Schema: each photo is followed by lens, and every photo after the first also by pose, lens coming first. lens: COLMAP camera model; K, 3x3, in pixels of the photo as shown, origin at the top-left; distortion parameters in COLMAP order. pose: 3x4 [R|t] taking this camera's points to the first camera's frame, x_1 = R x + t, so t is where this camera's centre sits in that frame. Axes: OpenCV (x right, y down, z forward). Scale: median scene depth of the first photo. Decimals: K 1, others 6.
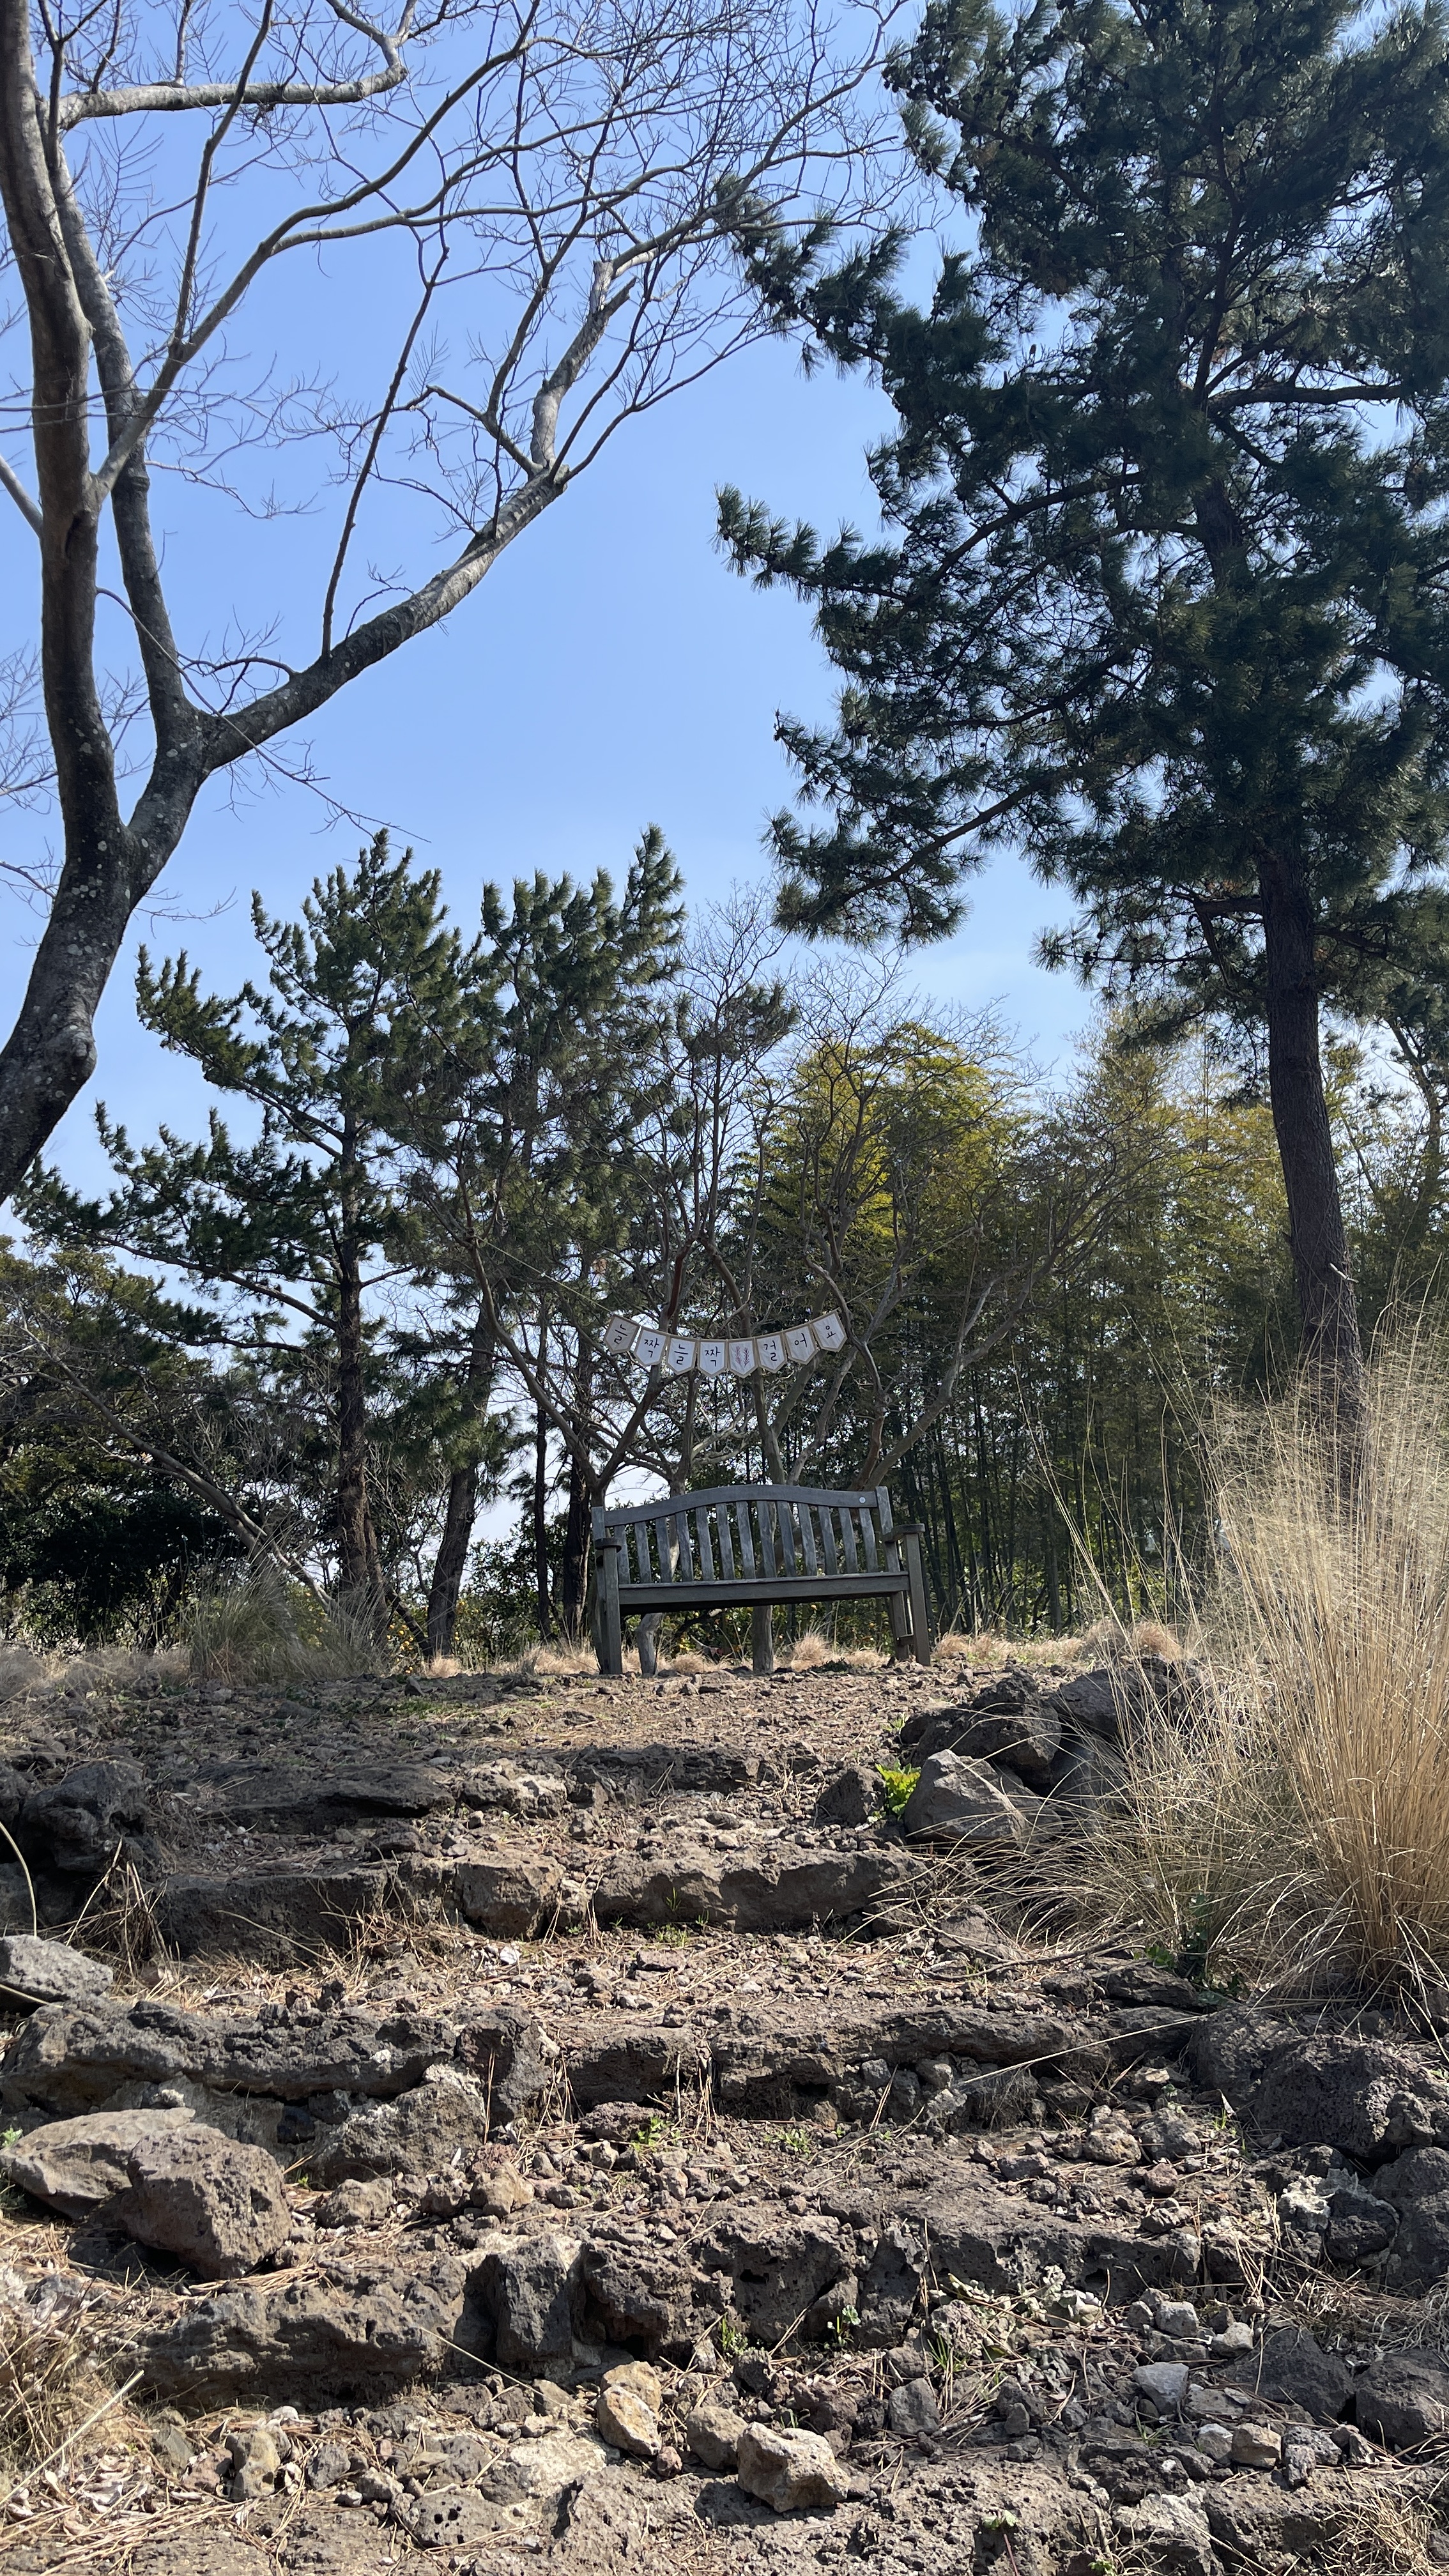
lens RADIAL K [[1854.8, 0, 724.5], [0, 1854.8, 1288.0], [0, 0, 1]] dist [0.005289, 0.000859]
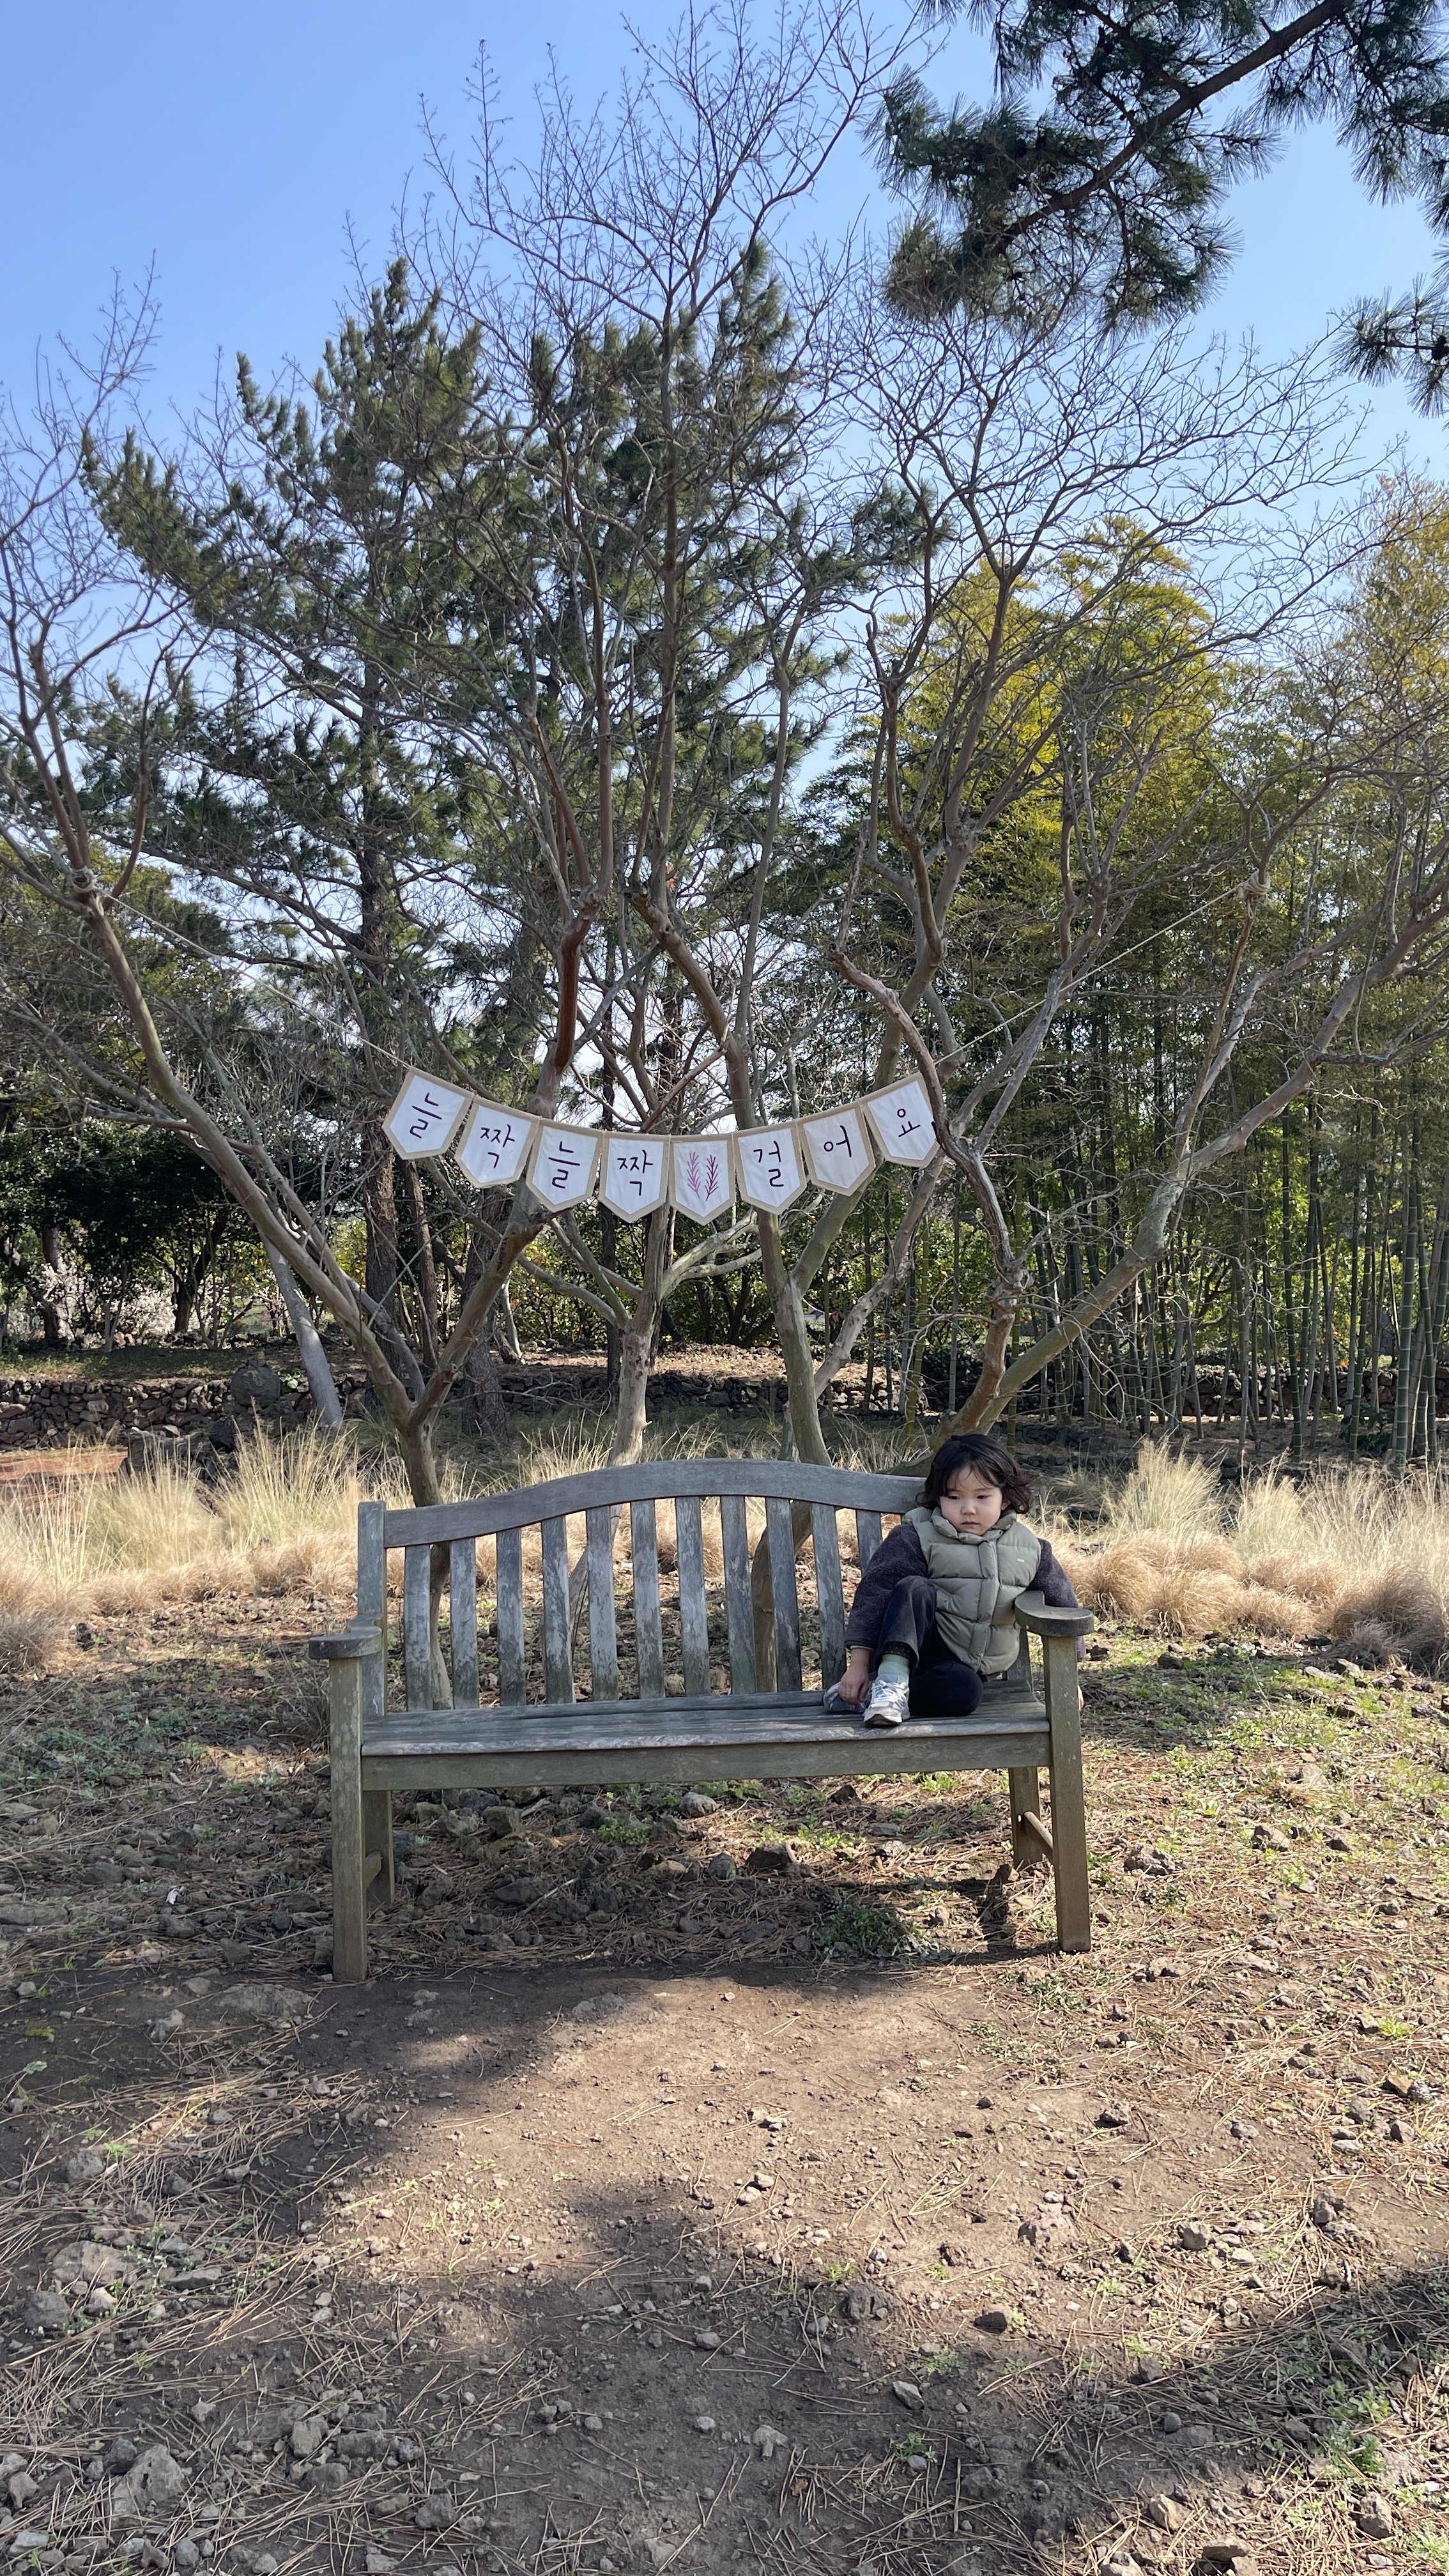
lens RADIAL K [[1854.8, 0, 724.5], [0, 1854.8, 1288.0], [0, 0, 1]] dist [0.005289, 0.000859]
pose [[0.996260, 0.031815, -0.080333, 0.018874], [-0.013301, 0.975130, 0.221236, -0.012513], [0.085374, -0.219340, 0.971906, 0.203616]]
